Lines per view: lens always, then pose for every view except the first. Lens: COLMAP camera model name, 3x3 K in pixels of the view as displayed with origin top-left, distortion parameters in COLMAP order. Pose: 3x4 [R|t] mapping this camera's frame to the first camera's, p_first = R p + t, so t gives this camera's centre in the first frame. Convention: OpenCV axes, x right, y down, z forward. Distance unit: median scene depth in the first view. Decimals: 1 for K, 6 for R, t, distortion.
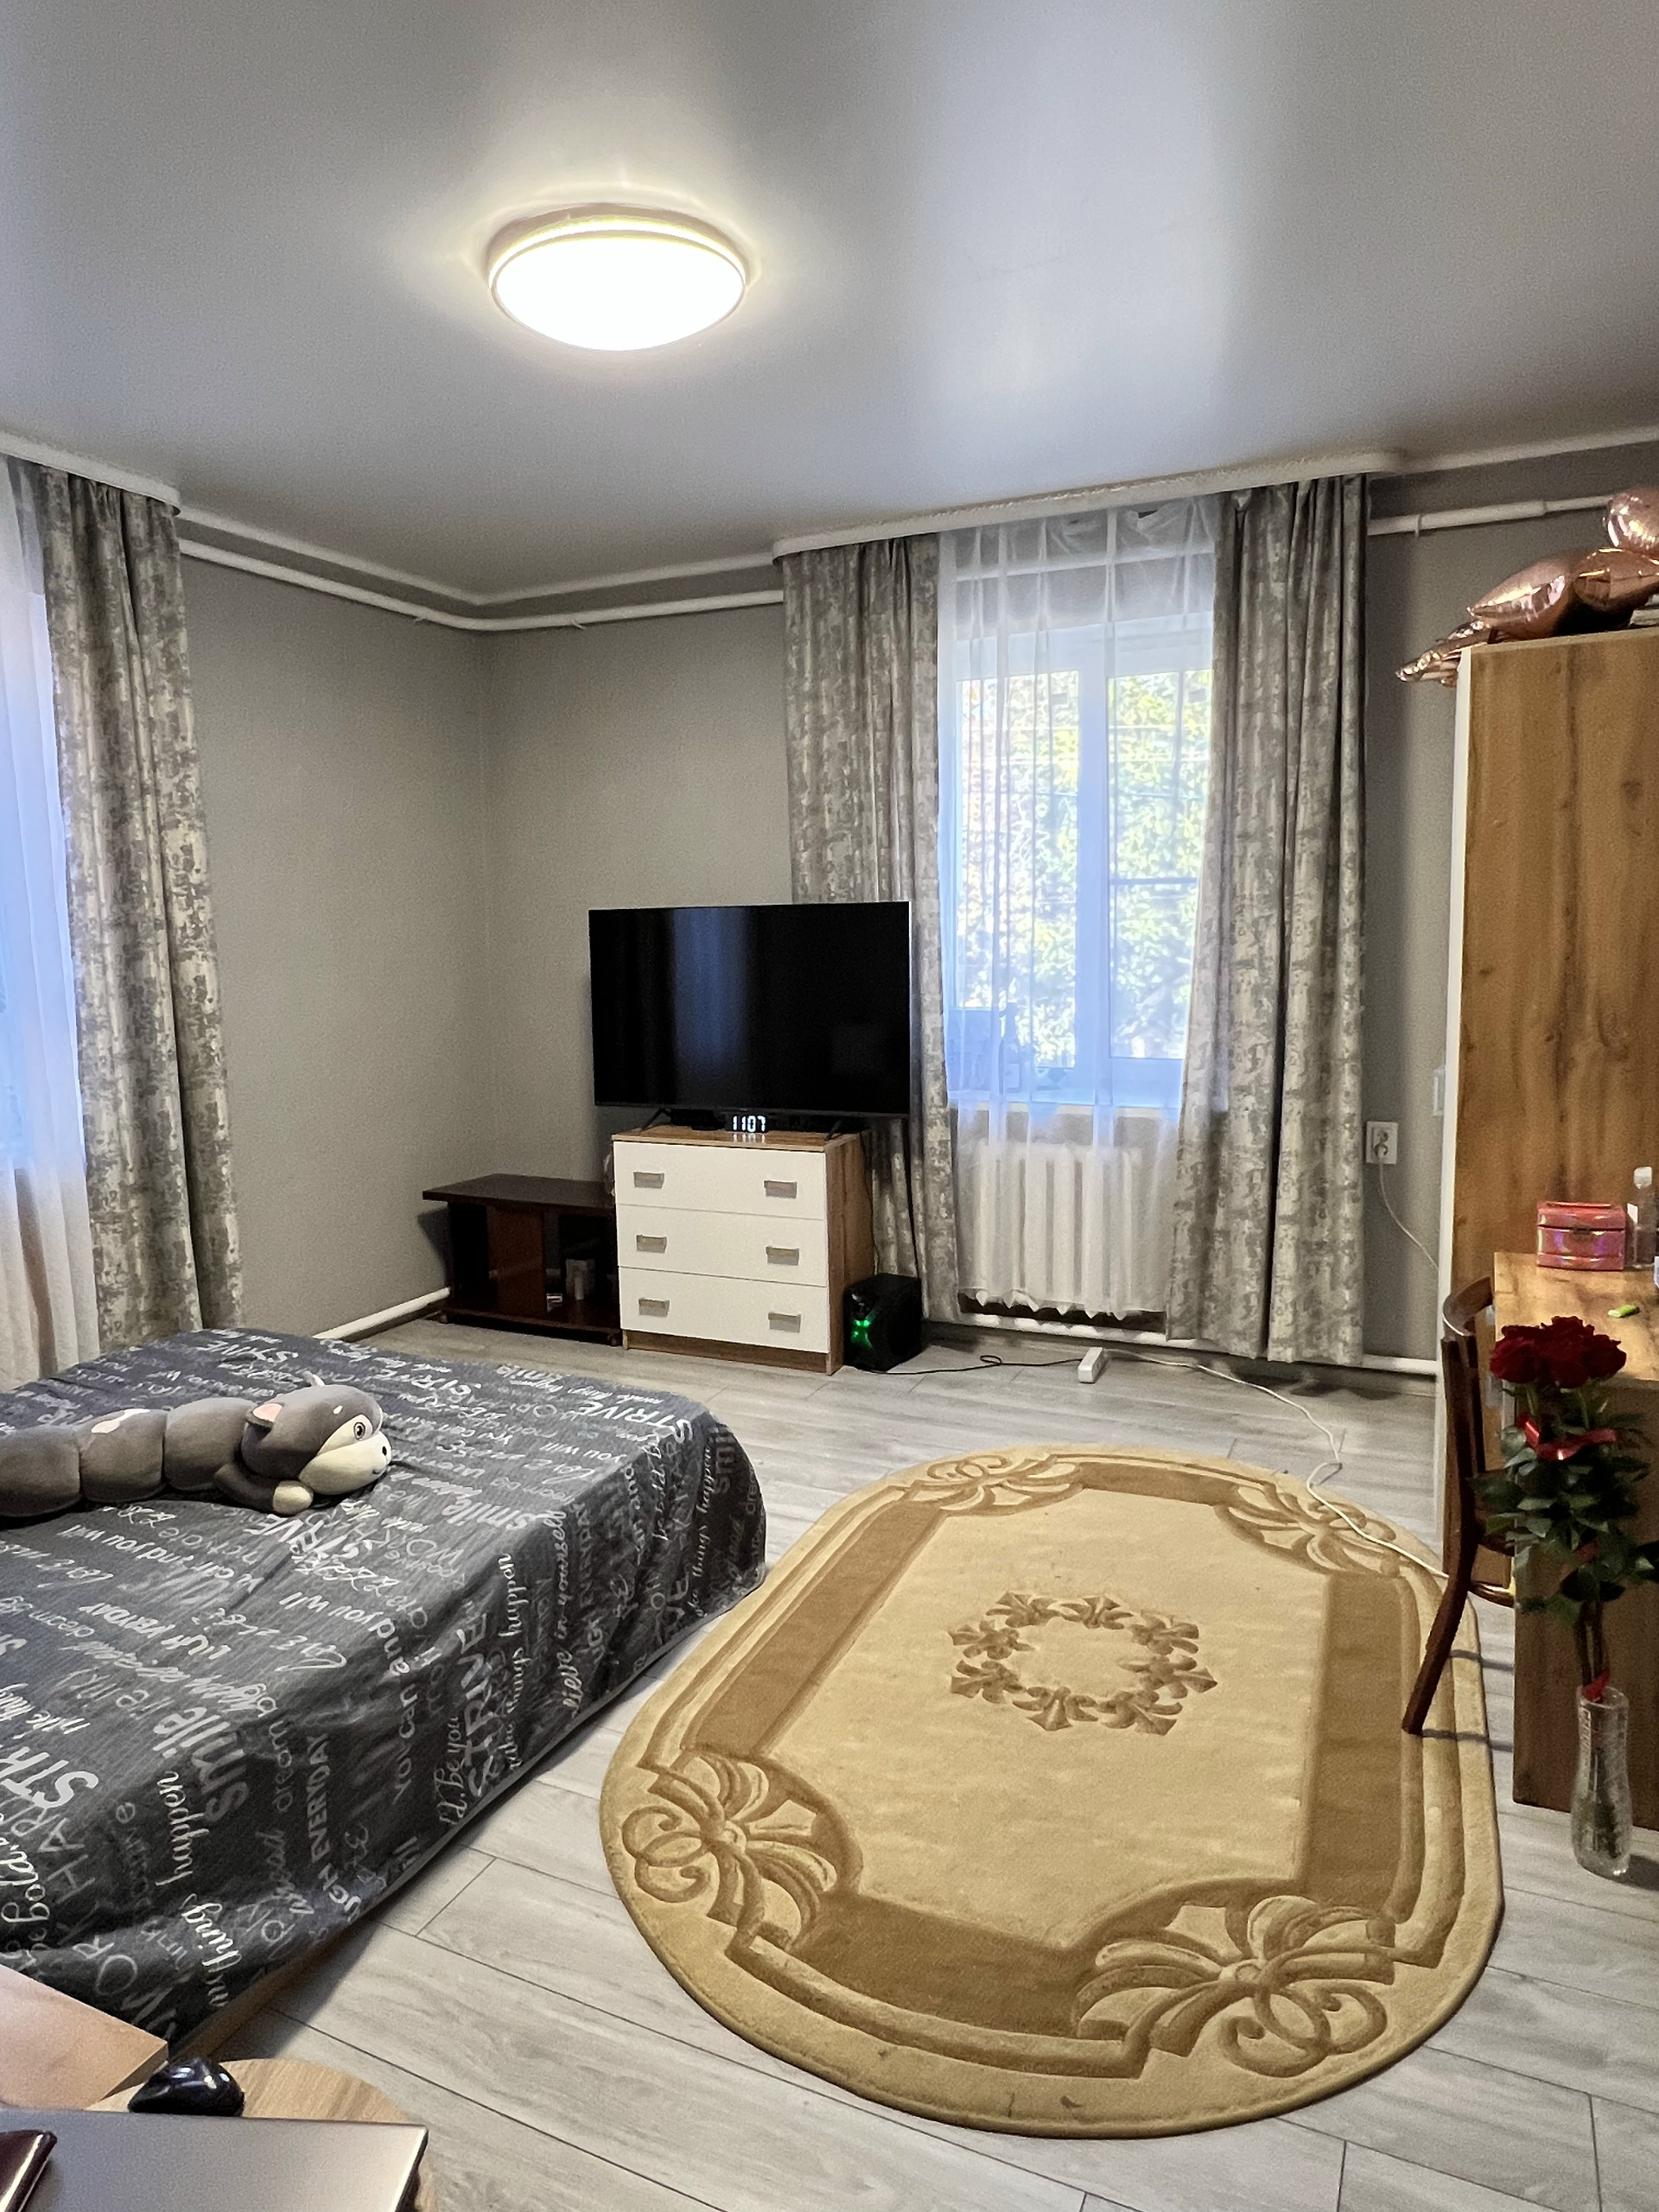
lens RADIAL K [[1348.3, 0, 823.4], [0, 1348.3, 1101.9], [0, 0, 1]] dist [0.000464, -0.000044]
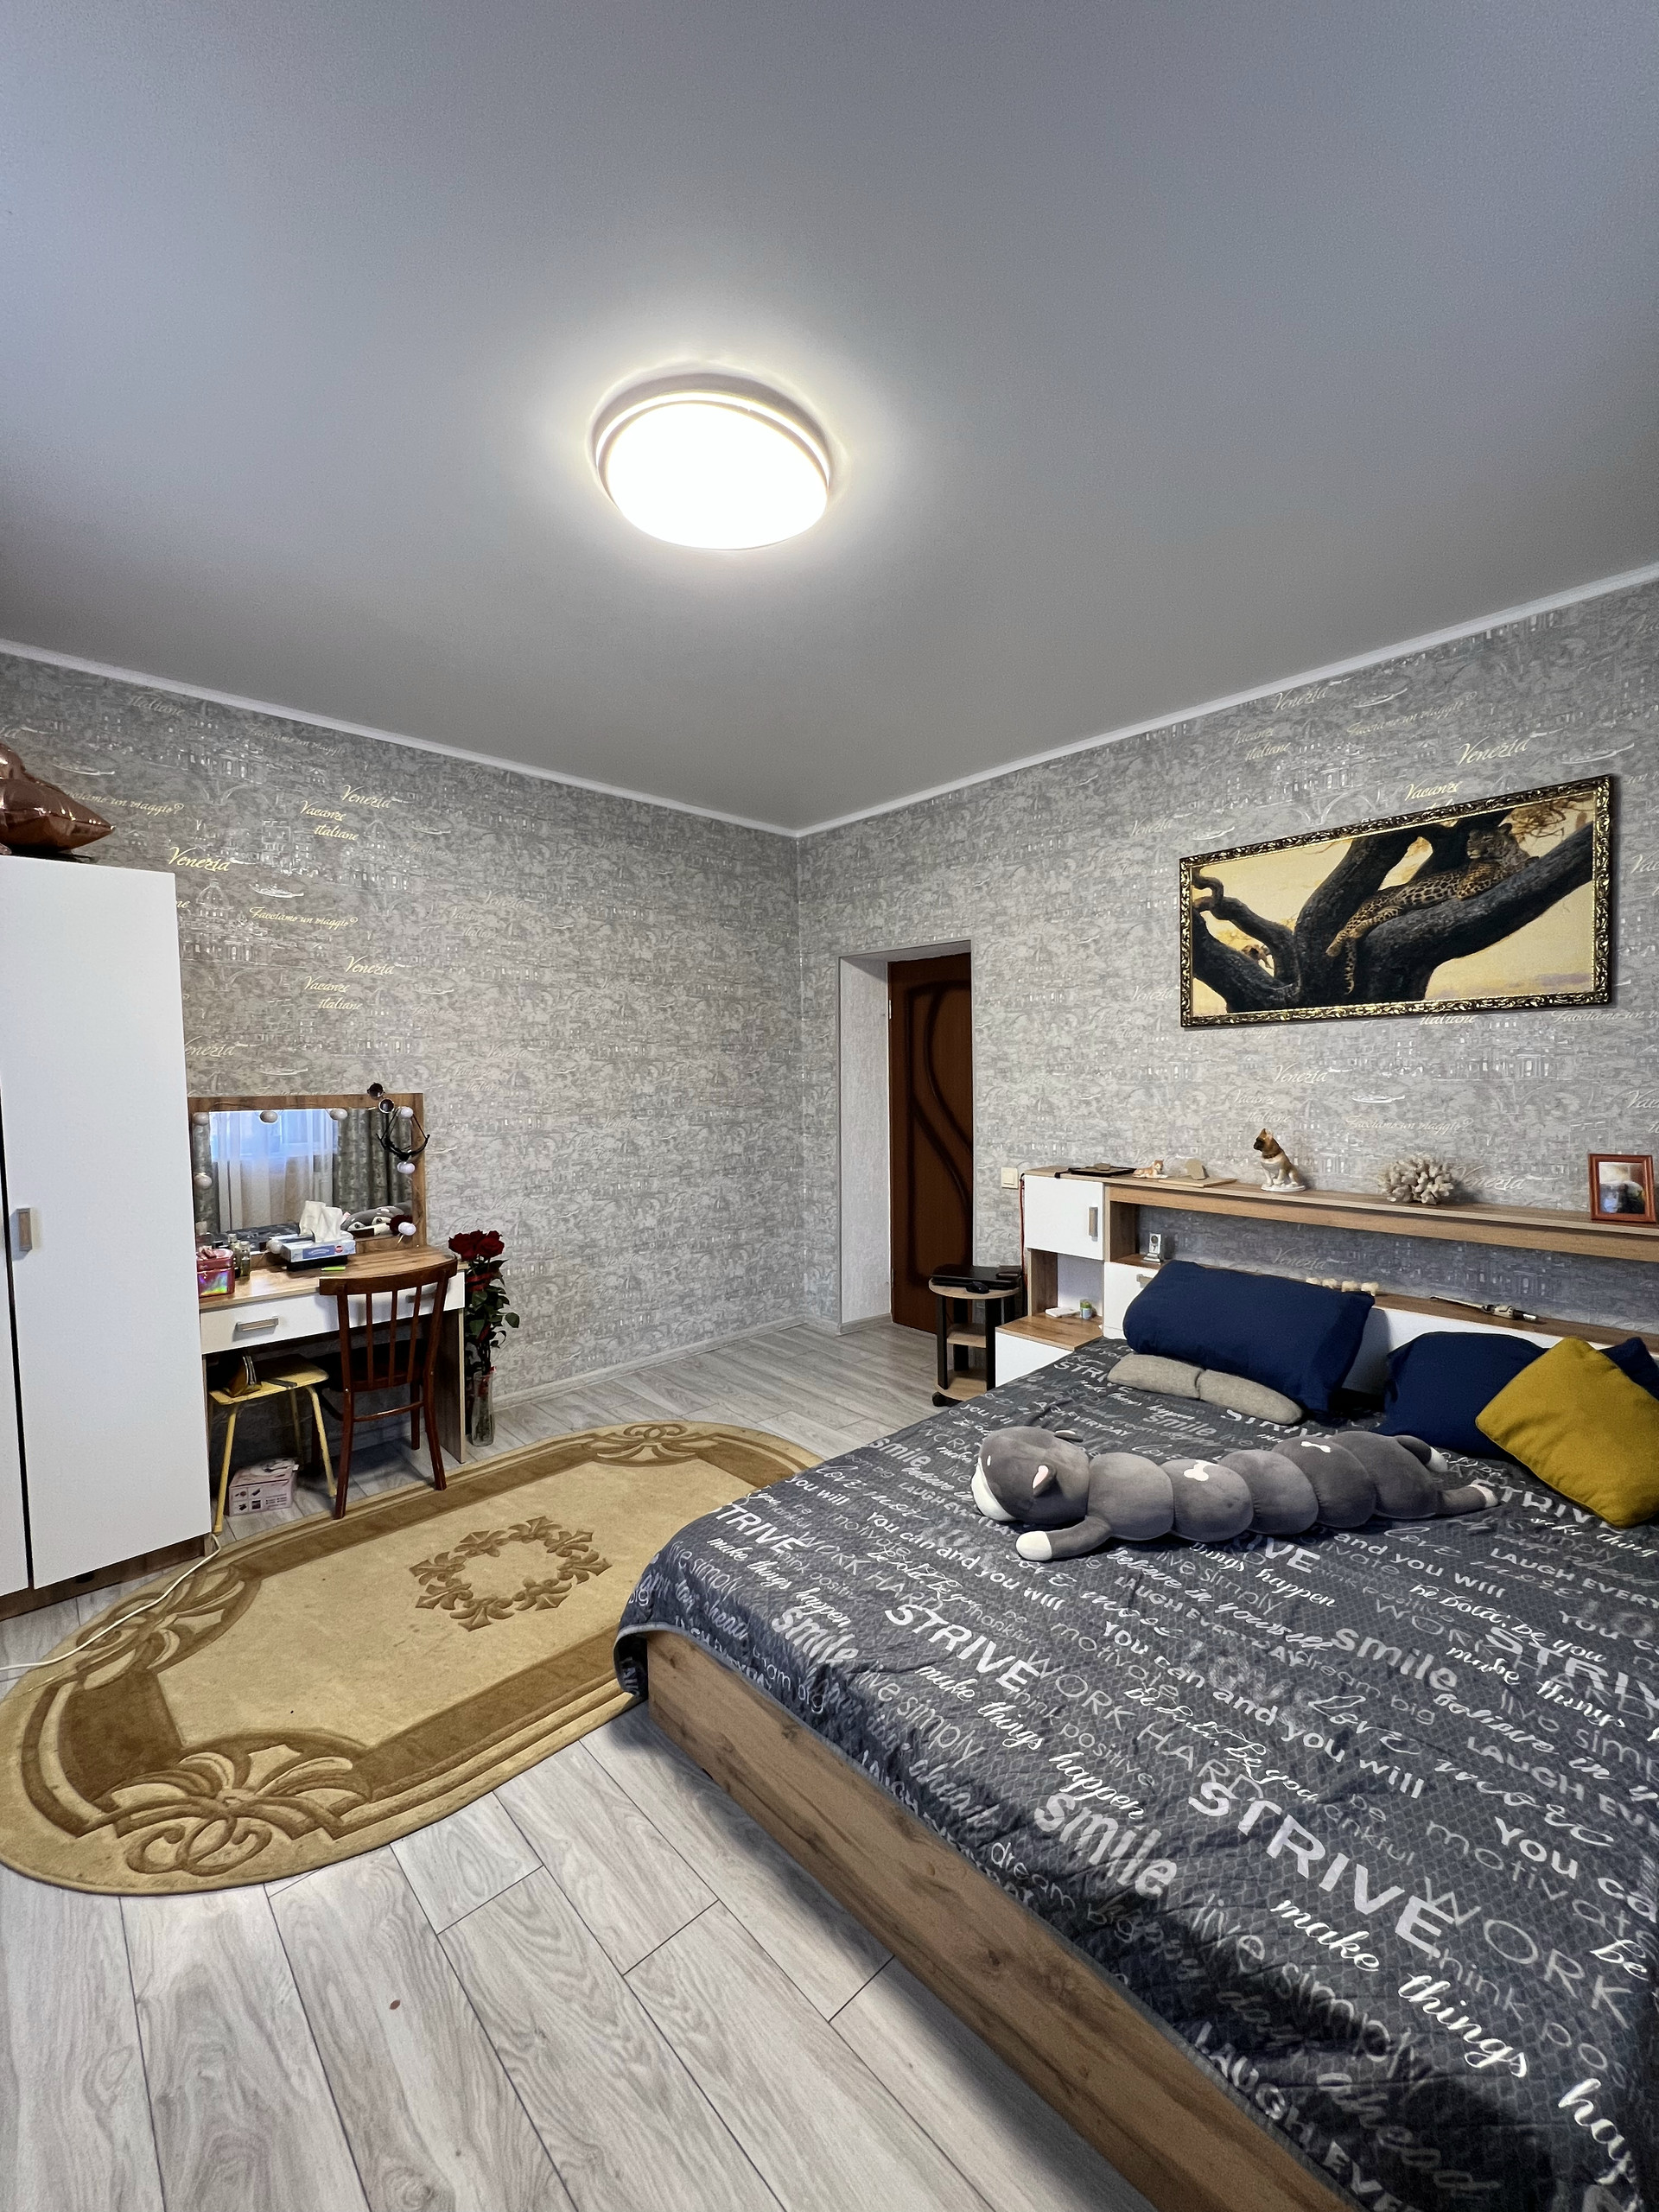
lens RADIAL K [[933.3, 0, 831.2], [0, 933.3, 1106.9], [0, 0, 1]] dist [-0.002092, -0.000040]
pose [[-0.930450, 0.013064, 0.366186, -0.469797], [0.074822, 0.985081, 0.154973, -0.190020], [-0.358699, 0.171593, -0.917546, 1.600666]]
